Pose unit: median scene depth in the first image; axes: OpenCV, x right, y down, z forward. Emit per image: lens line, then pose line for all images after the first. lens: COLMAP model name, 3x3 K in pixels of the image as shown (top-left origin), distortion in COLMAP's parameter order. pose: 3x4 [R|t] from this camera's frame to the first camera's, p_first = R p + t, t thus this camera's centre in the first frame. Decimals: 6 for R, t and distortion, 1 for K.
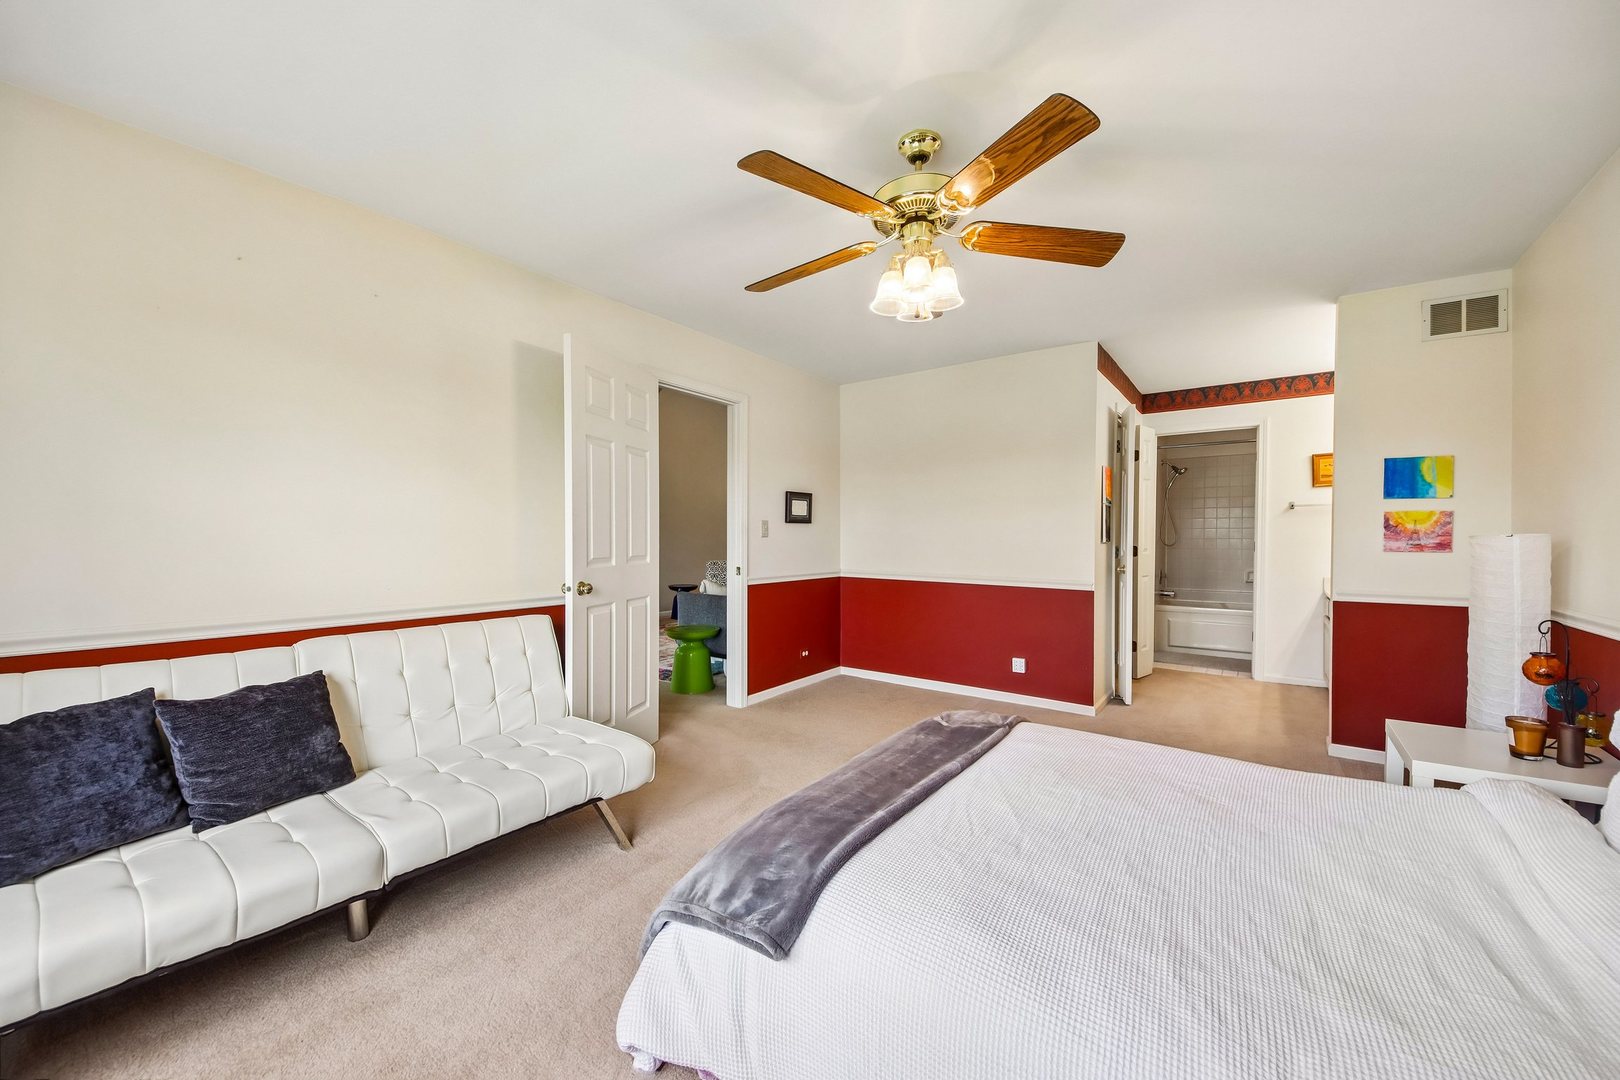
lens RADIAL K [[606.0, 0, 804.9], [0, 606.0, 548.5], [0, 0, 1]] dist [0.037264, -0.024467]
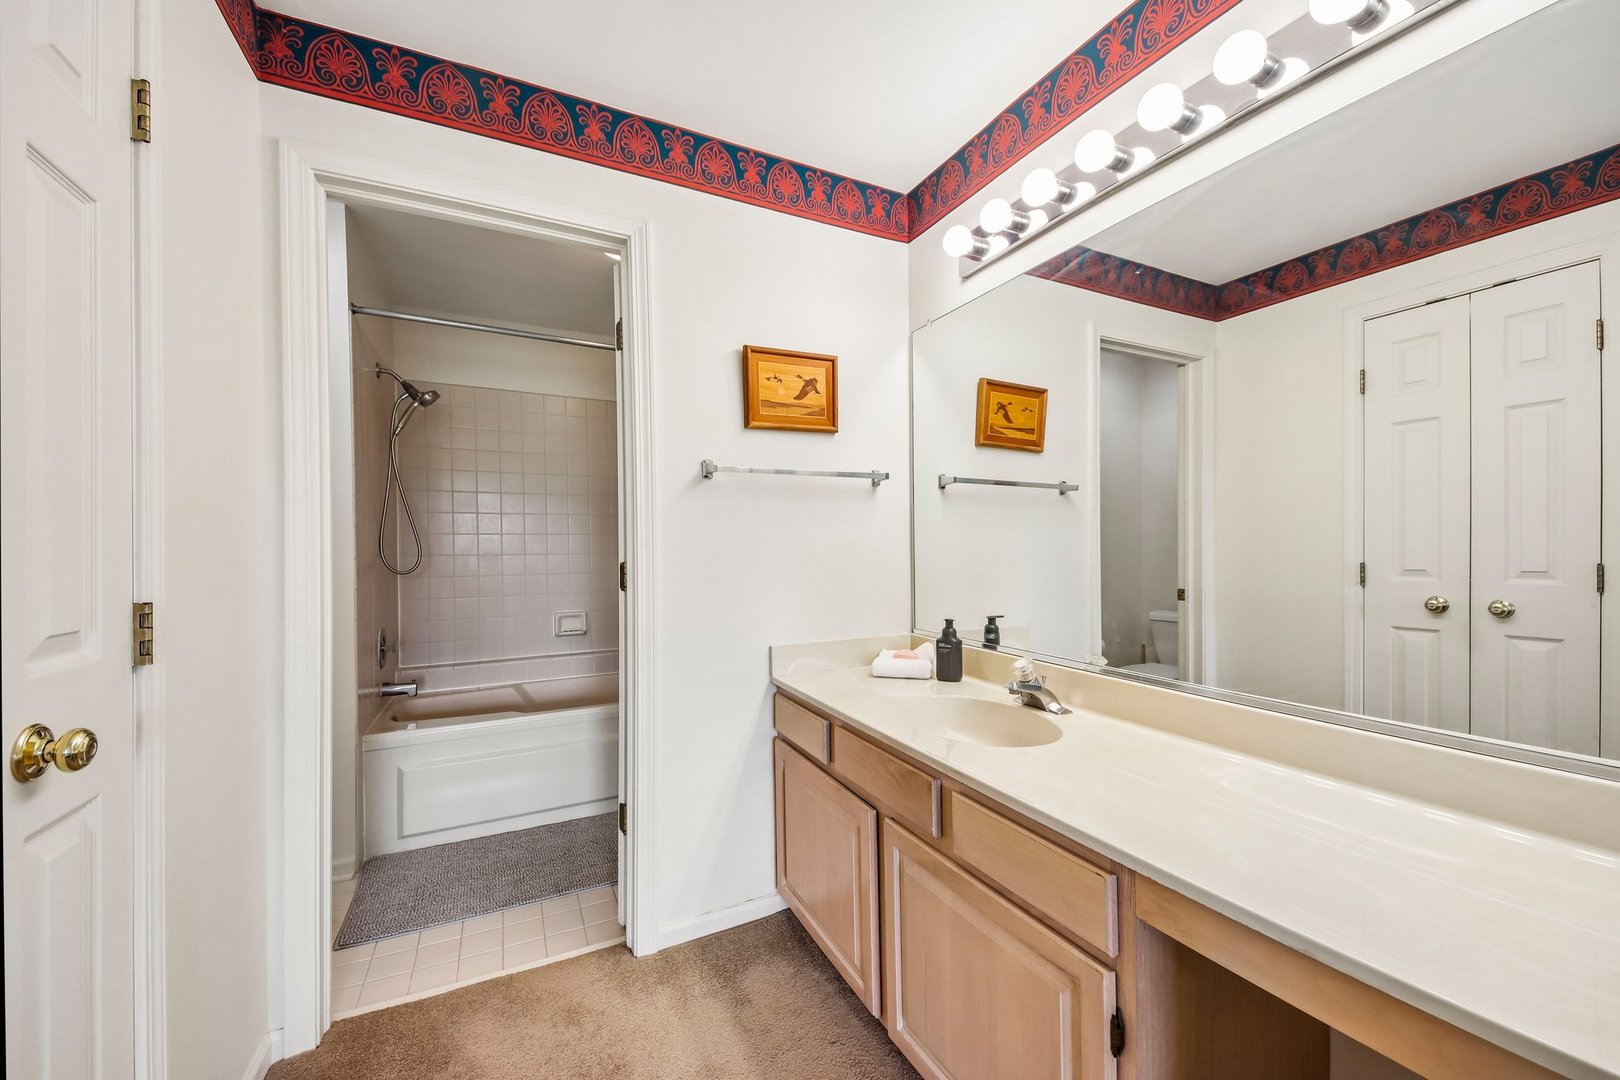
lens RADIAL K [[606.0, 0, 804.9], [0, 606.0, 548.5], [0, 0, 1]] dist [0.037264, -0.024467]
pose [[0.464578, -0.012024, 0.885451, 0.429611], [0.028246, 0.999600, -0.001246, -0.016605], [-0.885082, 0.025589, 0.464732, 0.683885]]
